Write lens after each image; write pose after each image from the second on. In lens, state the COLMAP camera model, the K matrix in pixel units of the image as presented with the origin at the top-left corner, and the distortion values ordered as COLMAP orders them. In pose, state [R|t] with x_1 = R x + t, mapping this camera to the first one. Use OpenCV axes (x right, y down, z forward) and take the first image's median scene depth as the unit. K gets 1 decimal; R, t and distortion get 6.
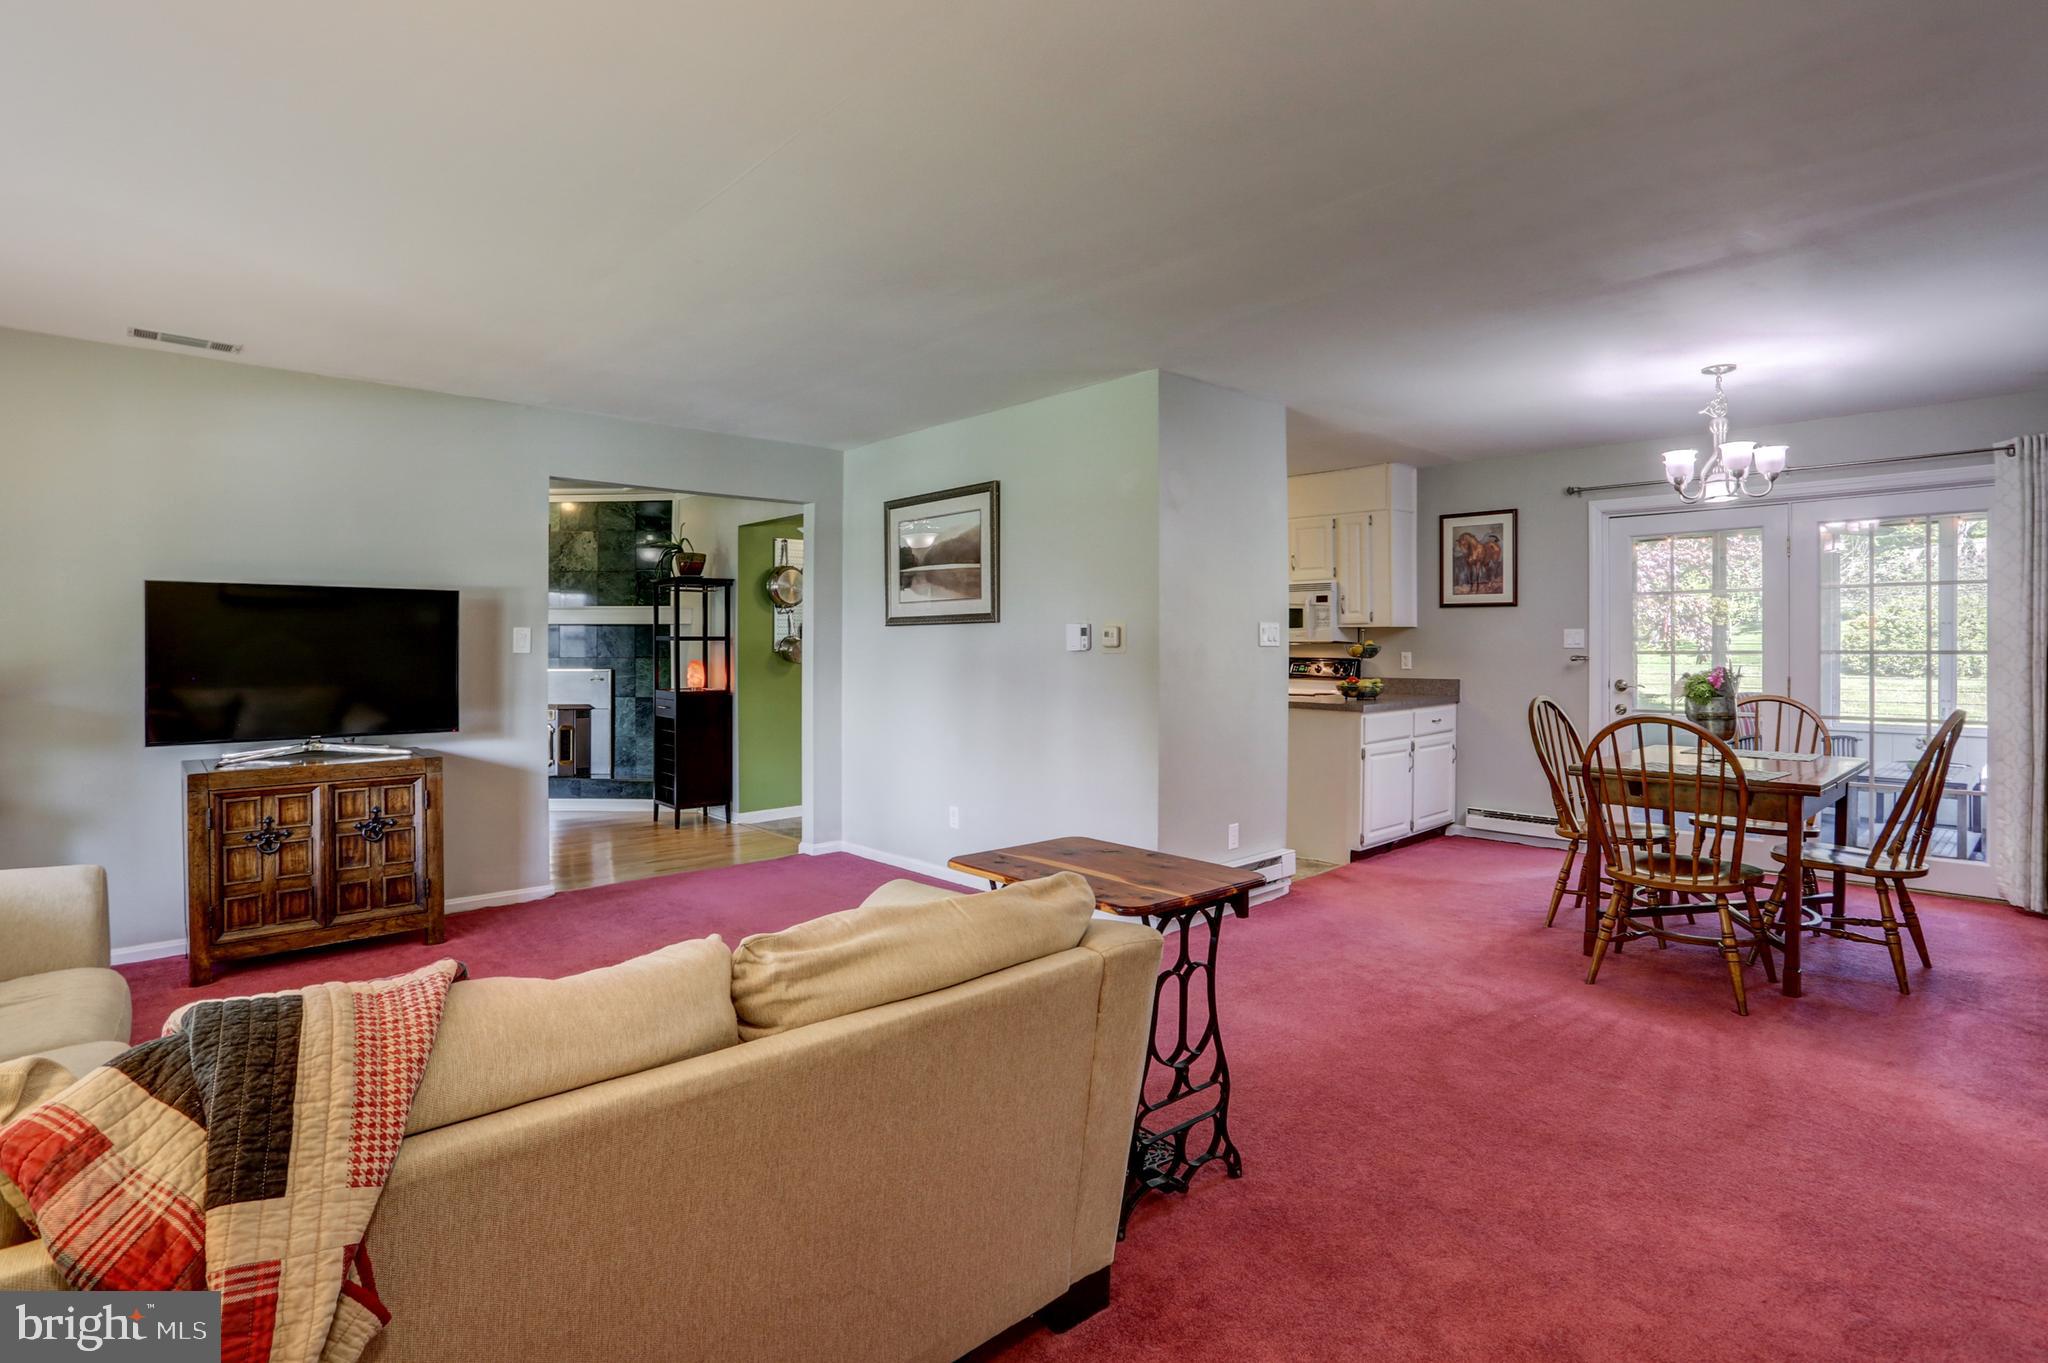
lens RADIAL K [[1000.8, 0, 1025.8], [0, 1000.8, 657.7], [0, 0, 1]] dist [-0.074601, 0.035841]
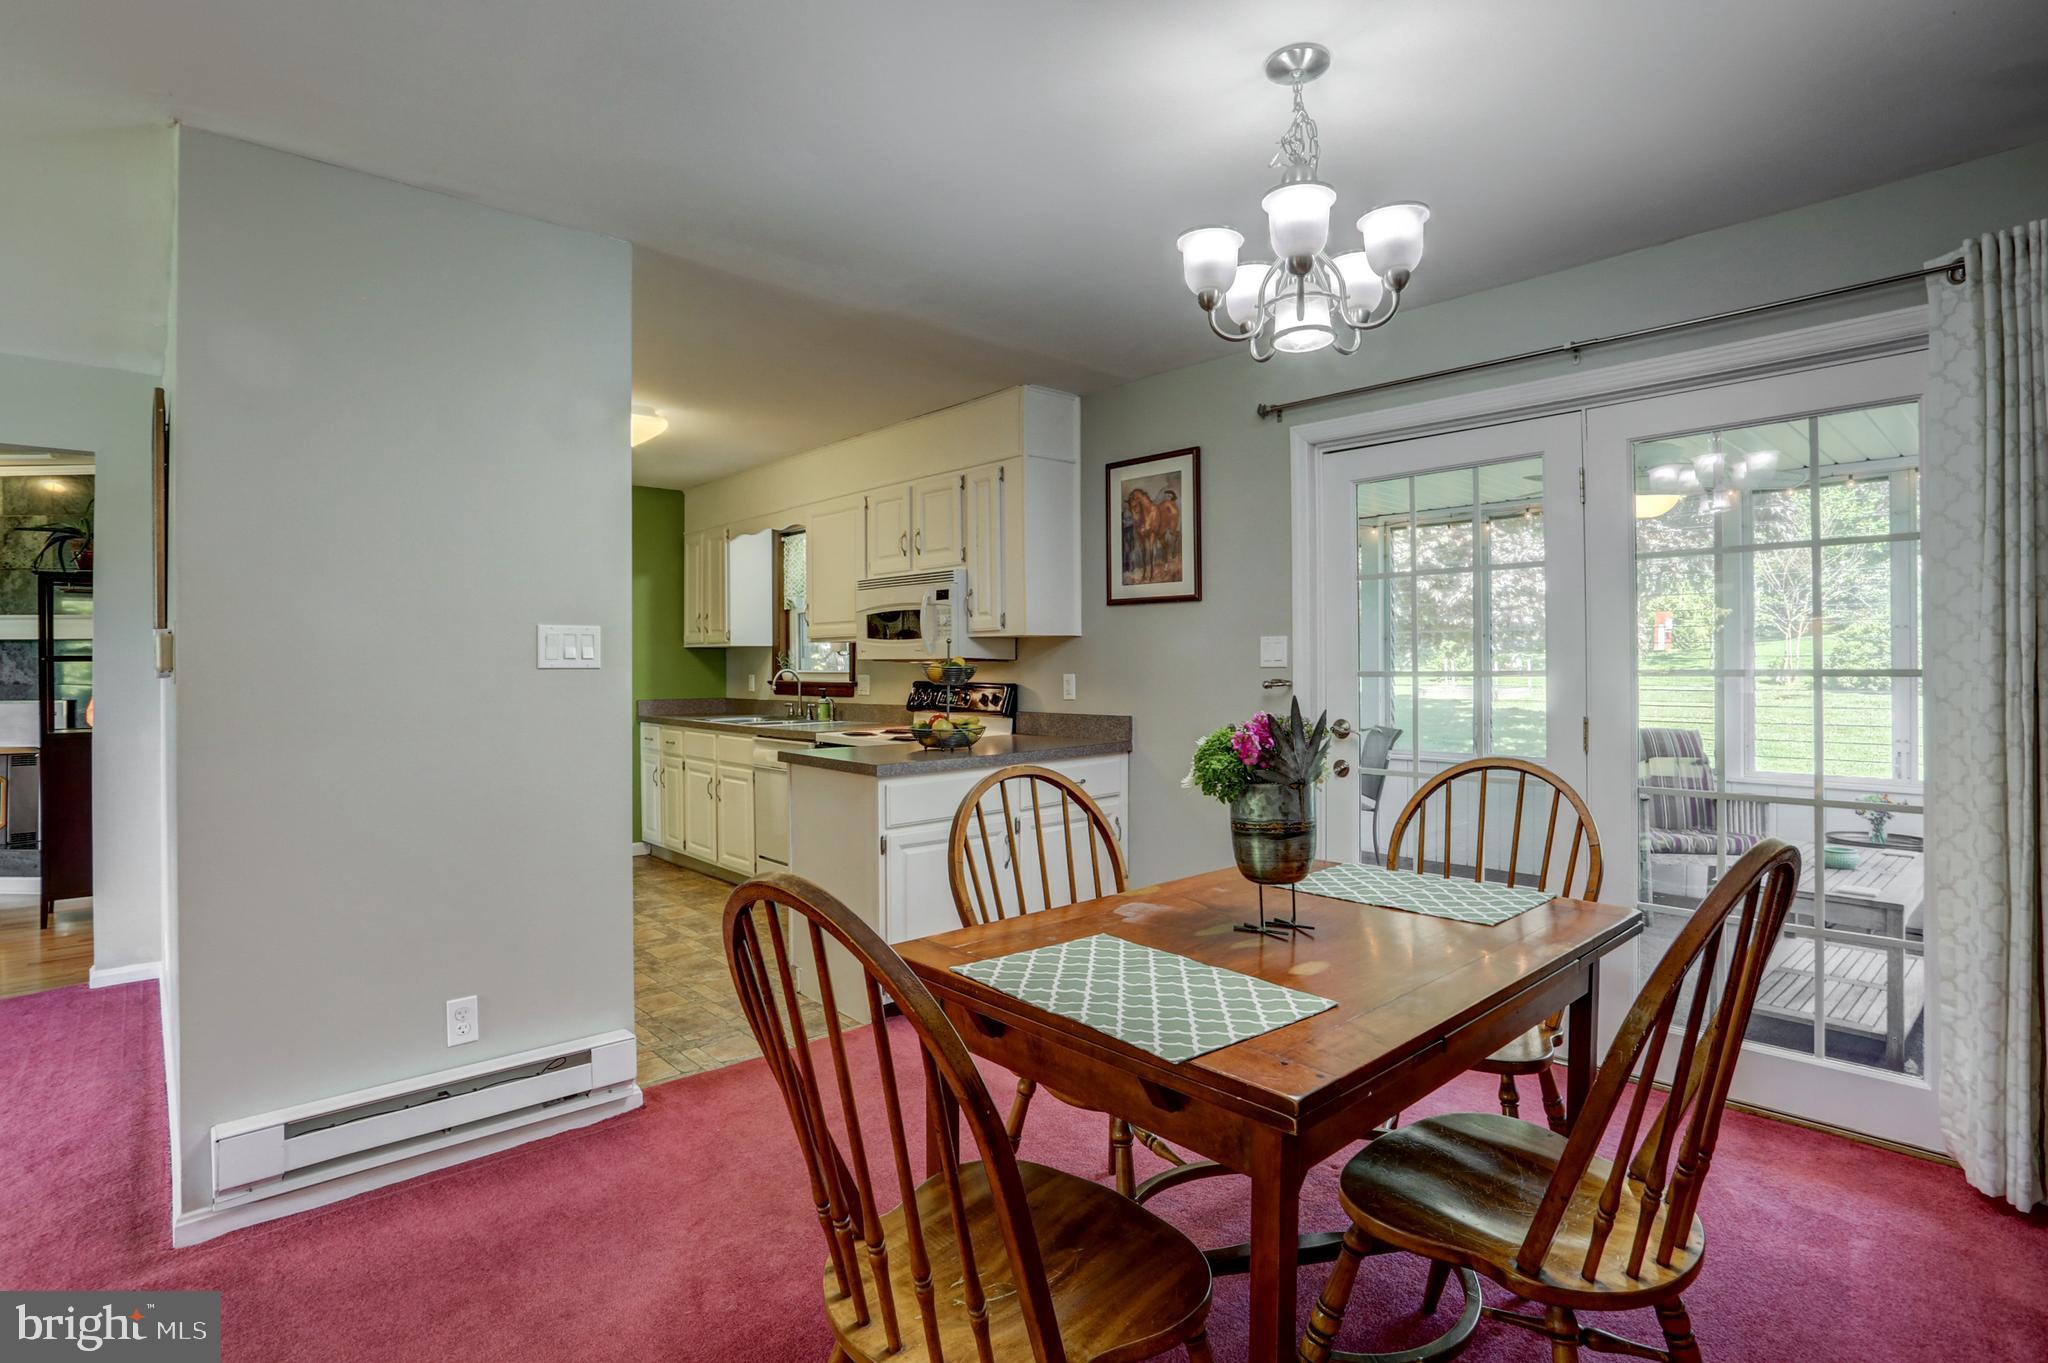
lens RADIAL K [[990.7, 0, 1023.4], [0, 990.7, 667.5], [0, 0, 1]] dist [-0.085593, 0.034237]
pose [[0.999772, -0.004842, -0.020810, 0.424033], [0.004675, 0.999957, -0.008057, -0.005411], [0.020848, 0.007958, 0.999751, 0.390057]]
